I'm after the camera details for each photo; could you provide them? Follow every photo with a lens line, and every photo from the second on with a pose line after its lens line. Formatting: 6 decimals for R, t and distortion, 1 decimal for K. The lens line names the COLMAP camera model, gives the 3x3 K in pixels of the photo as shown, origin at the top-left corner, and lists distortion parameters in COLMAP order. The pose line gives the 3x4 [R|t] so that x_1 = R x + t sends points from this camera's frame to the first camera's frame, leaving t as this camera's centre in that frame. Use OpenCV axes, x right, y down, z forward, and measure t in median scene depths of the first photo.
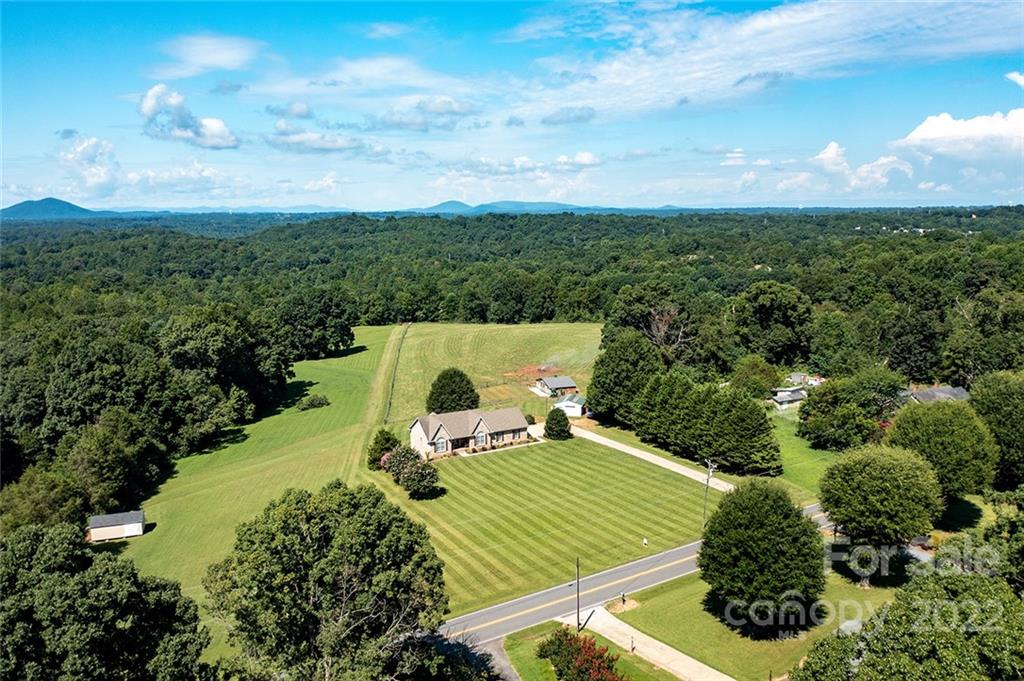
lens RADIAL K [[813.2, 0, 508.7], [0, 813.2, 338.5], [0, 0, 1]] dist [-0.012034, -0.005496]
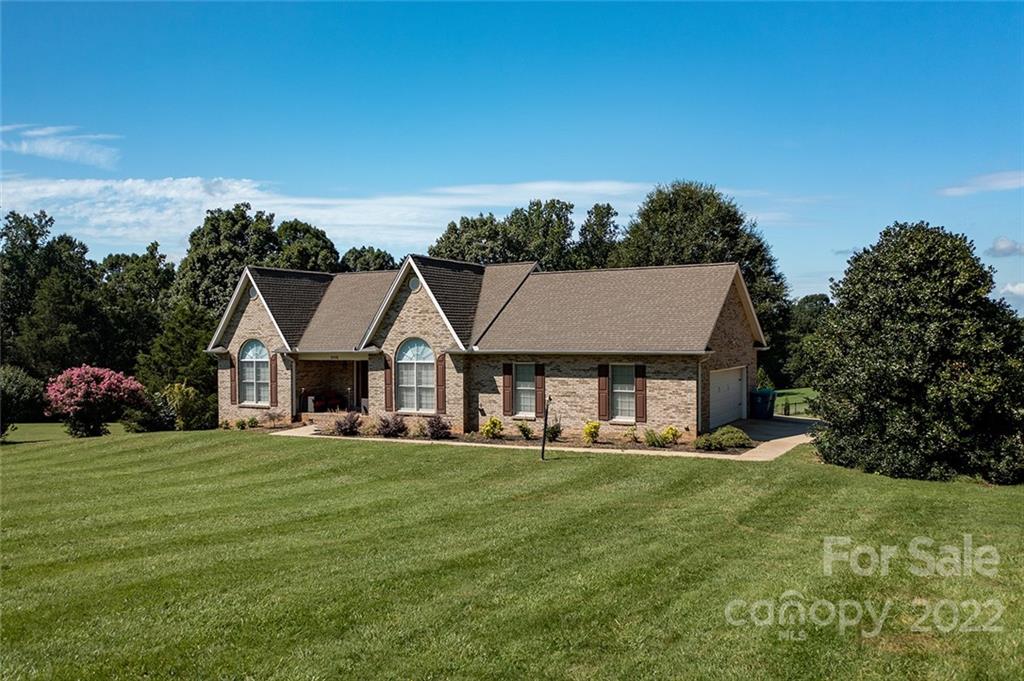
lens RADIAL K [[813.2, 0, 508.7], [0, 813.2, 338.5], [0, 0, 1]] dist [-0.012034, -0.005496]
pose [[0.538897, 0.009867, -0.842314, 0.132817], [-0.129031, 0.989098, -0.070965, 0.119879], [0.832431, 0.146928, 0.534295, 0.877689]]
